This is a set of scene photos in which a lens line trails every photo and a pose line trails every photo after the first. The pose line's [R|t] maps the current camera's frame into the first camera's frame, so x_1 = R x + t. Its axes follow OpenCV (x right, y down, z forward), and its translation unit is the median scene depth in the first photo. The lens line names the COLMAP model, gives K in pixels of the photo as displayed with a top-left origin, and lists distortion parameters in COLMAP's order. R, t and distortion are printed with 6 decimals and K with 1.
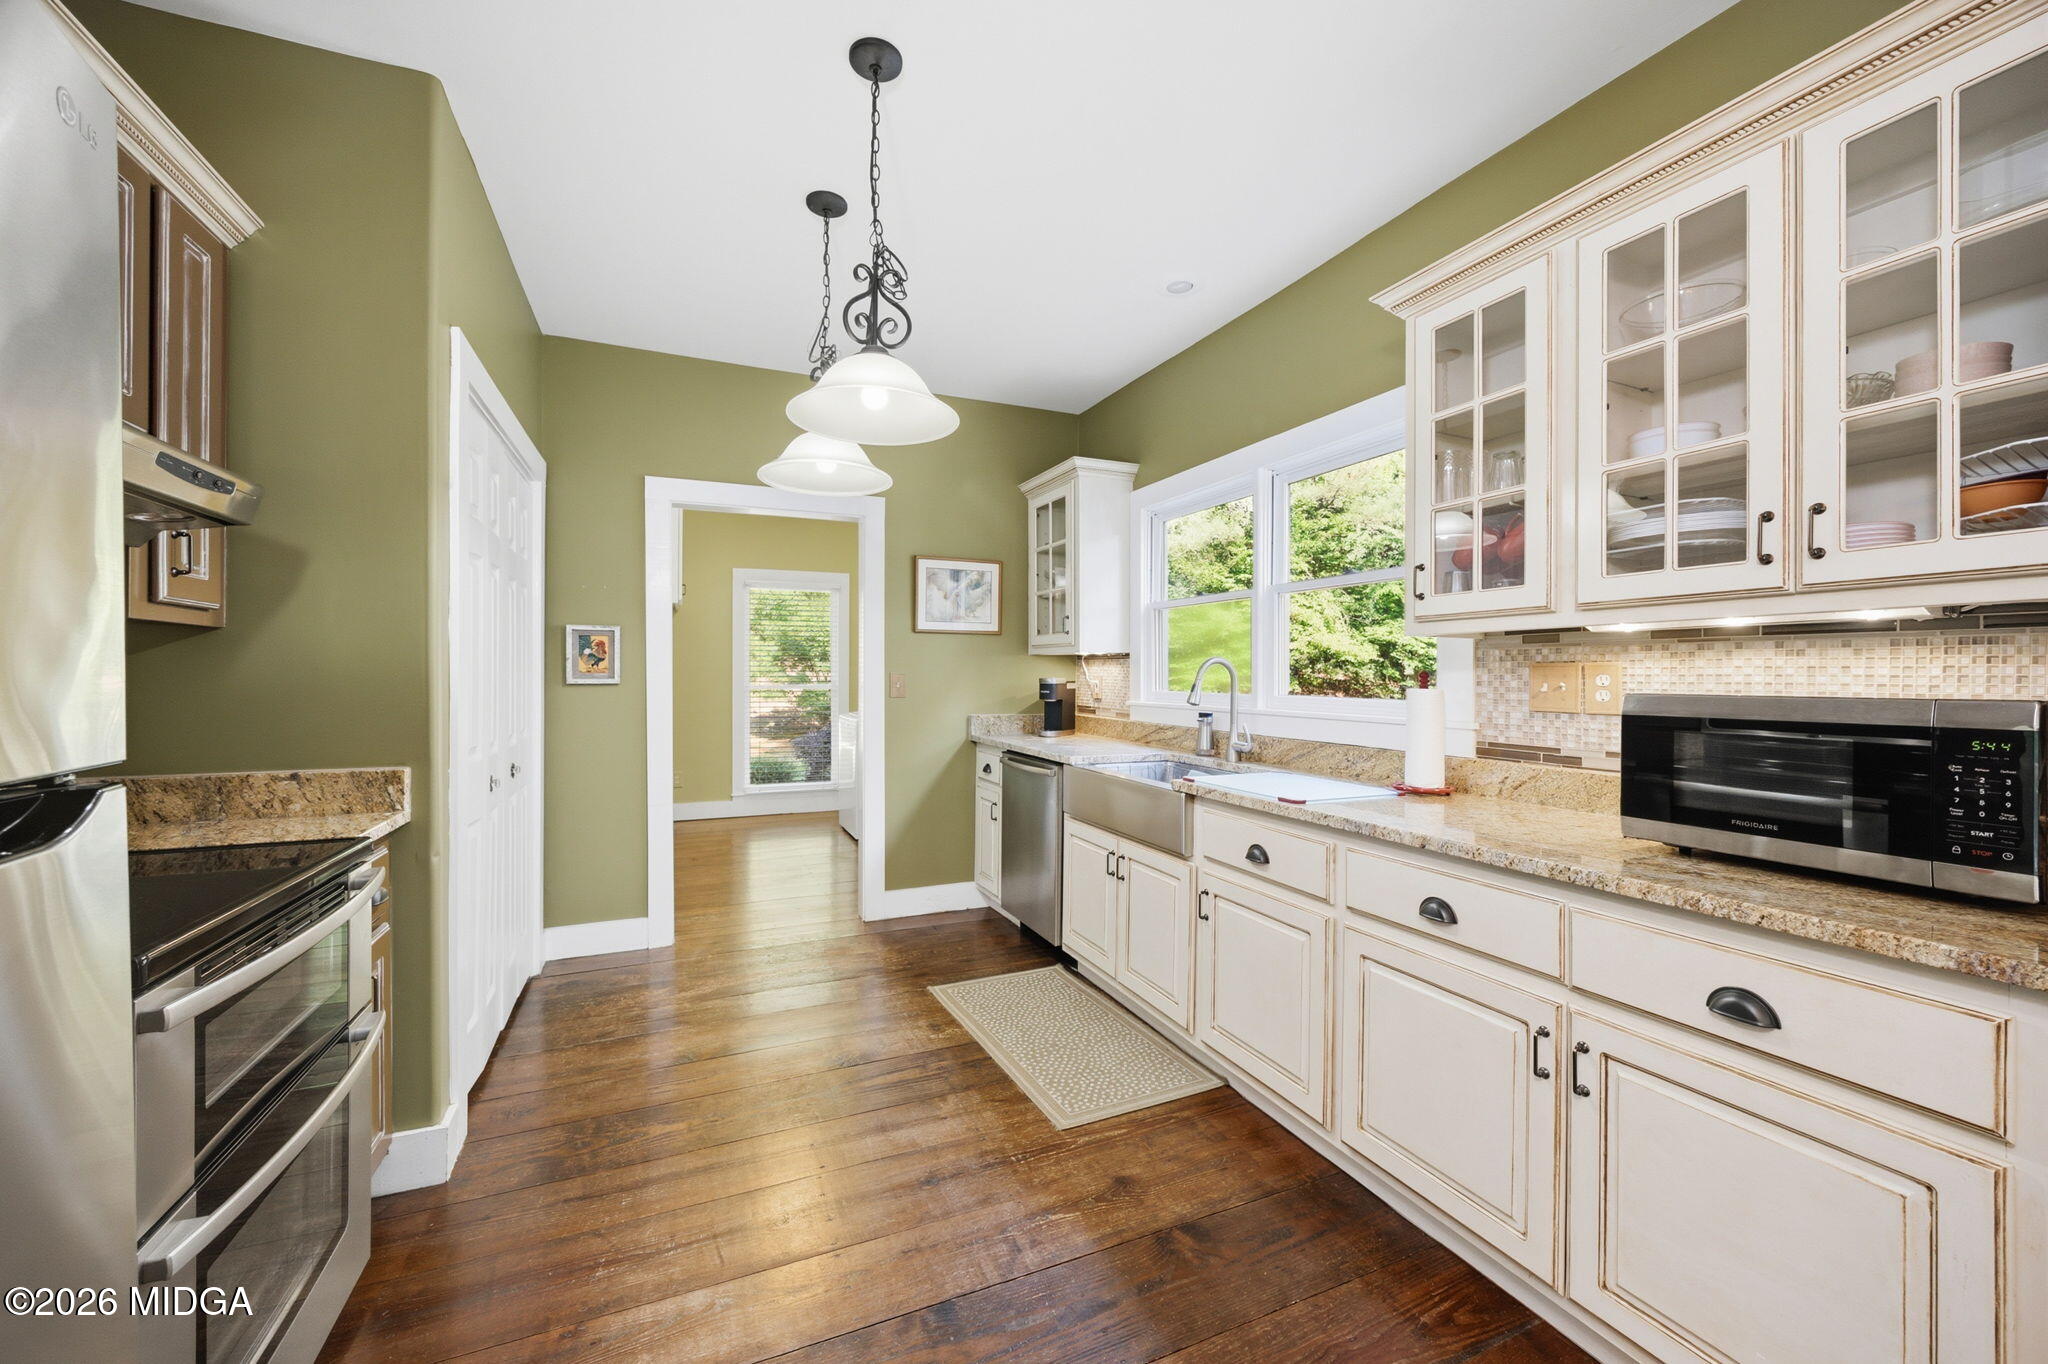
lens RADIAL K [[788.5, 0, 1023.6], [0, 788.5, 693.5], [0, 0, 1]] dist [-0.000065, 0.000217]
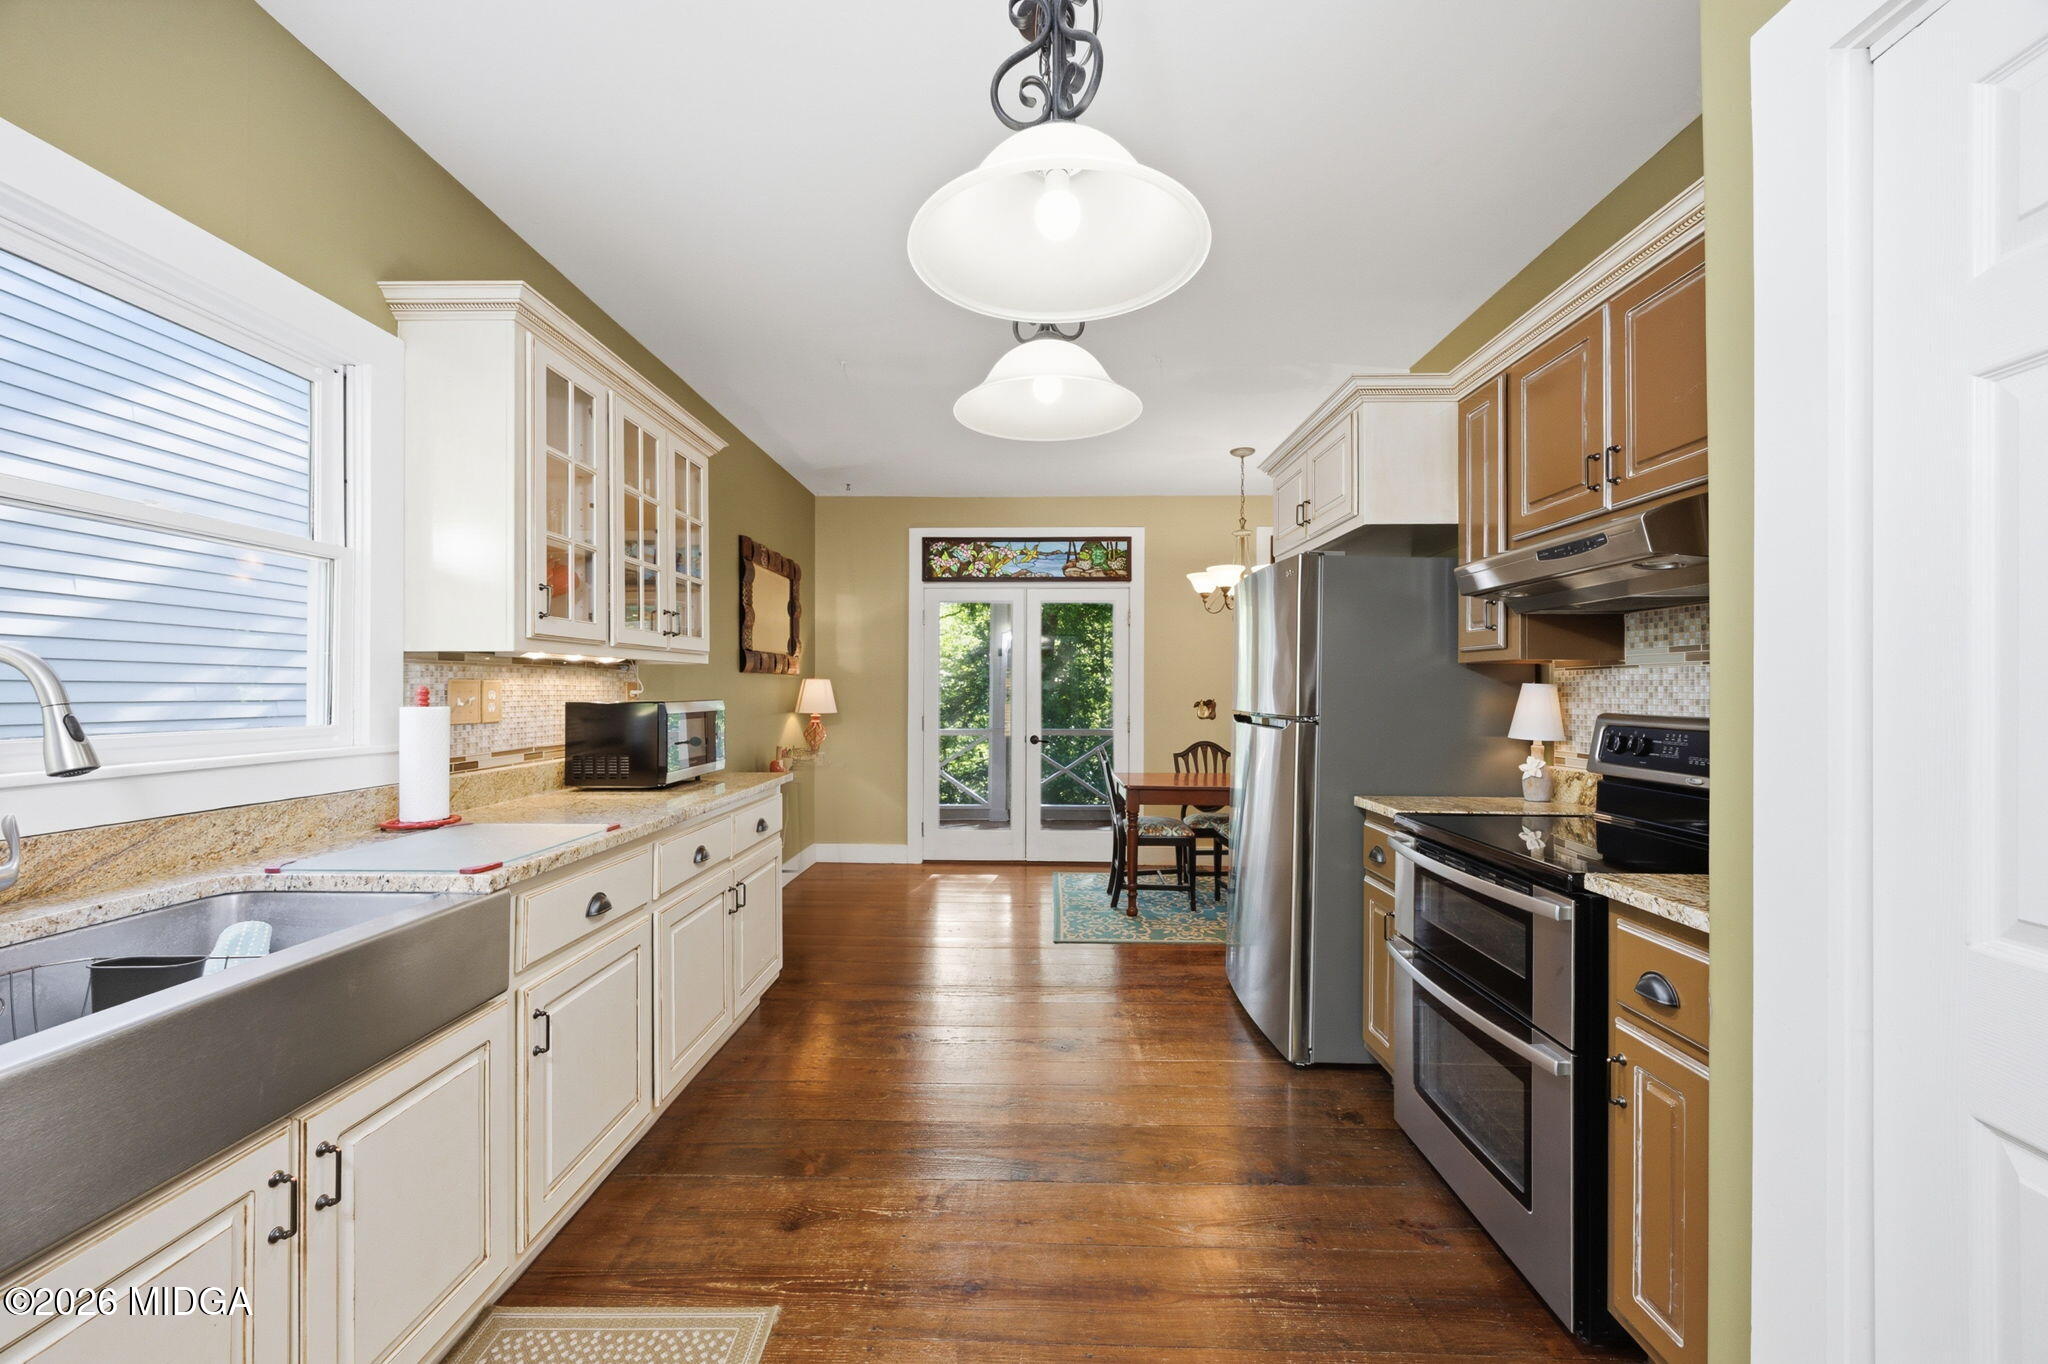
lens RADIAL K [[788.5, 0, 1023.6], [0, 788.5, 693.5], [0, 0, 1]] dist [-0.000065, 0.000217]
pose [[-0.908846, -0.008547, 0.417043, -0.507237], [0.001756, 0.999703, 0.024314, -0.045231], [-0.417127, 0.022830, -0.908561, 1.696256]]
